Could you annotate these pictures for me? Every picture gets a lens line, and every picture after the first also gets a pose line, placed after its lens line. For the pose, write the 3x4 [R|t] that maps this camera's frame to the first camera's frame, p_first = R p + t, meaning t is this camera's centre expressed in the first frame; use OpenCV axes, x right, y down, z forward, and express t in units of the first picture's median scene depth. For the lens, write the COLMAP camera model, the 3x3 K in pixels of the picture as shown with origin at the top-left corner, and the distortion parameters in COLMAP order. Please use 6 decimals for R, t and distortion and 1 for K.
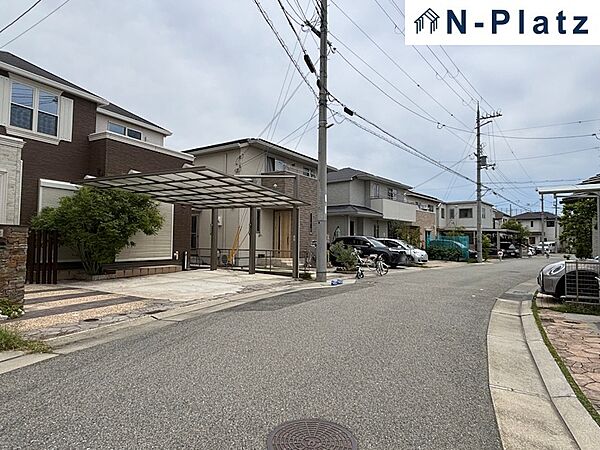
lens RADIAL K [[363.3, 0, 300.0], [0, 363.3, 225.0], [0, 0, 1]] dist [0.035143, -0.048261]
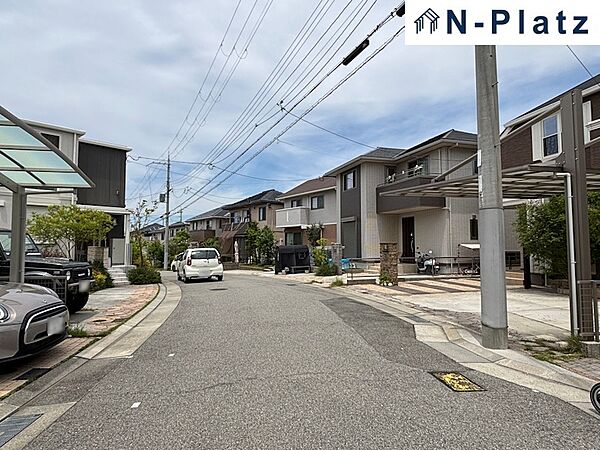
lens RADIAL K [[363.3, 0, 300.0], [0, 363.3, 225.0], [0, 0, 1]] dist [0.035143, -0.048261]
pose [[-0.760065, -0.045610, -0.648244, 0.440690], [0.023458, 0.994958, -0.097508, 0.039027], [0.649423, -0.089319, -0.755163, 0.991967]]
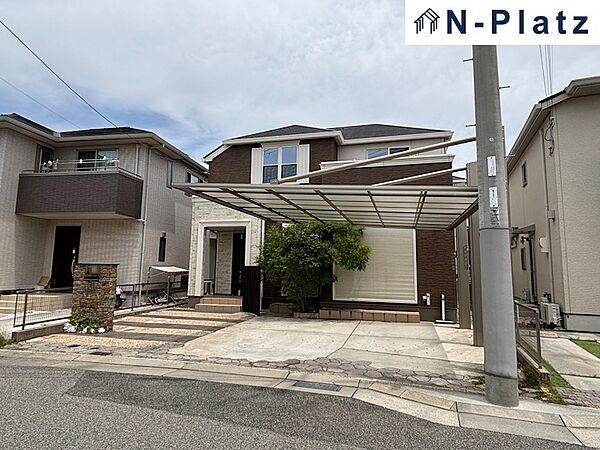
lens RADIAL K [[363.3, 0, 300.0], [0, 363.3, 225.0], [0, 0, 1]] dist [0.035143, -0.048261]
pose [[0.227204, -0.126232, -0.965631, 0.313233], [0.031198, 0.991998, -0.122338, 0.019771], [0.973347, -0.002330, 0.229324, 0.605852]]
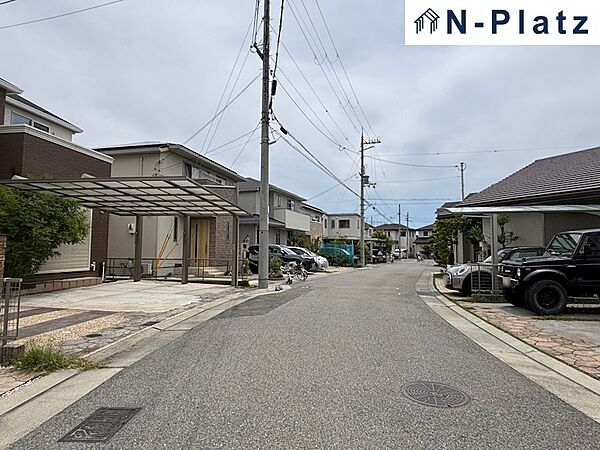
lens RADIAL K [[363.3, 0, 300.0], [0, 363.3, 225.0], [0, 0, 1]] dist [0.035143, -0.048261]
pose [[0.940320, 0.019527, 0.339732, -0.169616], [-0.012445, 0.999658, -0.023011, -0.004402], [-0.340065, 0.017410, 0.940241, -0.030964]]
